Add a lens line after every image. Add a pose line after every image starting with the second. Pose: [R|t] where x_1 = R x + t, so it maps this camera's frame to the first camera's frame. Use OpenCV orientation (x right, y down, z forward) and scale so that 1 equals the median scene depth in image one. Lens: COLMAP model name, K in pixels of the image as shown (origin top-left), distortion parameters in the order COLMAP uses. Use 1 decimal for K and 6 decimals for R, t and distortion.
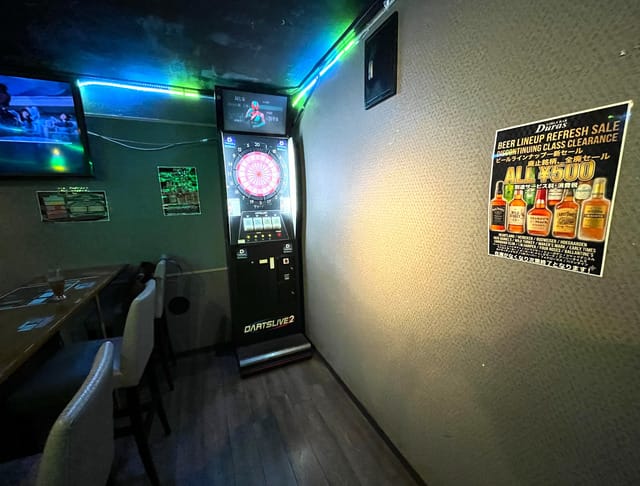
lens RADIAL K [[266.8, 0, 324.8], [0, 266.8, 241.6], [0, 0, 1]] dist [-0.000595, 0.000010]
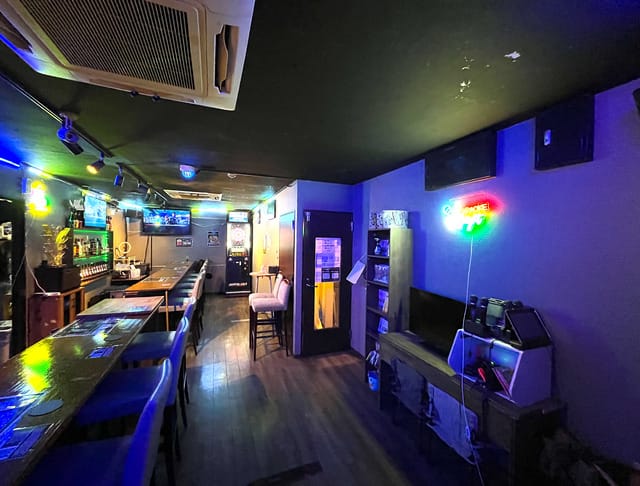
lens RADIAL K [[266.8, 0, 316.2], [0, 266.8, 243.6], [0, 0, 1]] dist [-0.000595, 0.000010]
pose [[0.997918, 0.034305, -0.054616, 0.823488], [-0.042291, 0.987394, -0.152525, 0.285850], [0.048695, 0.154517, 0.986789, -1.990997]]
